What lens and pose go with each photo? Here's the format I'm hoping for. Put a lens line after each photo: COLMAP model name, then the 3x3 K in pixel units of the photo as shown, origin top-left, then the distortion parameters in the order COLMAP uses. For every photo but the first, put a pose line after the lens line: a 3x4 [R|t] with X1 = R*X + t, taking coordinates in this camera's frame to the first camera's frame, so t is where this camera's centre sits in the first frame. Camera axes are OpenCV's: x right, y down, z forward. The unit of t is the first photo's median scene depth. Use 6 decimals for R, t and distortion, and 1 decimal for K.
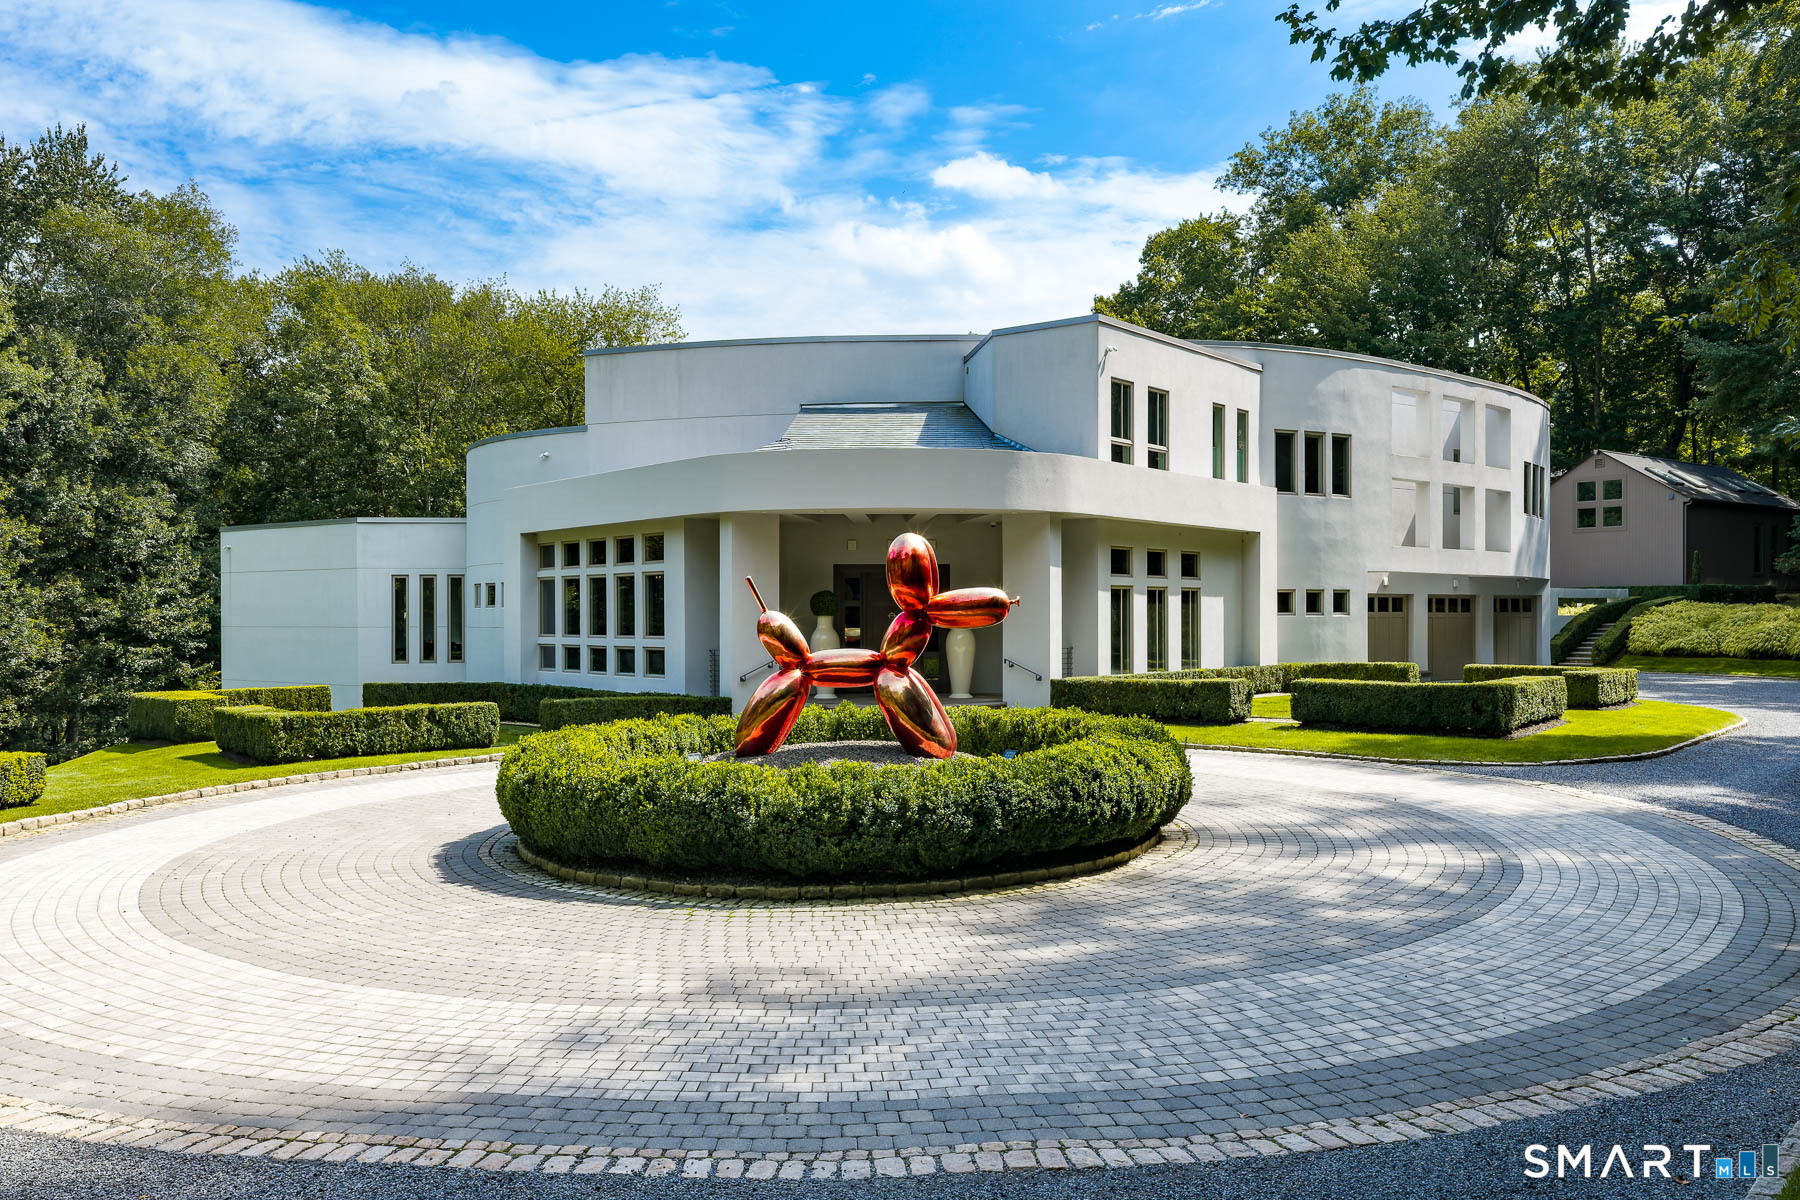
lens RADIAL K [[1505.3, 0, 907.6], [0, 1505.3, 600.7], [0, 0, 1]] dist [0.029492, -0.008531]
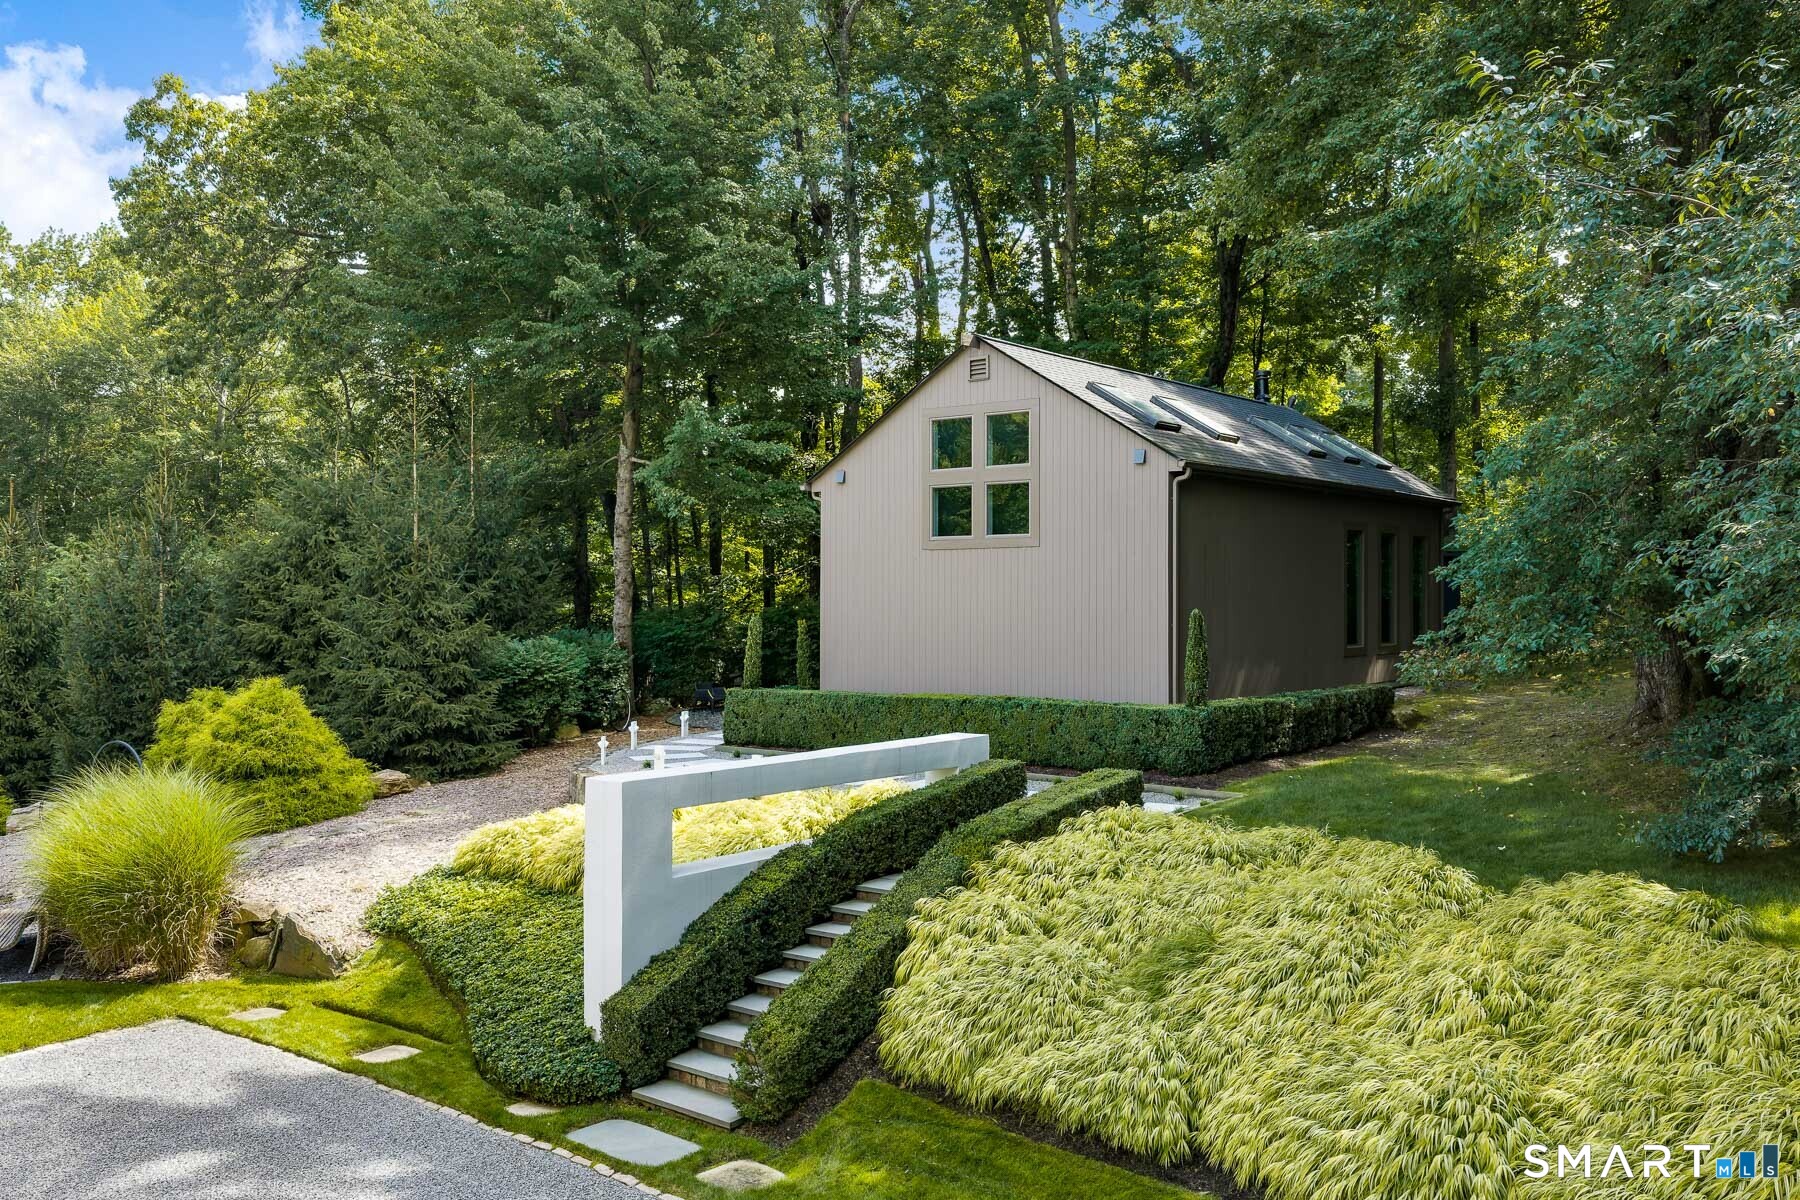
lens RADIAL K [[1505.3, 0, 895.0], [0, 1505.3, 598.8], [0, 0, 1]] dist [0.029492, -0.008531]
pose [[0.976498, 0.000848, 0.215525, 0.356860], [-0.001658, 0.999992, 0.003576, -0.034550], [-0.215520, -0.003849, 0.976492, 0.638812]]
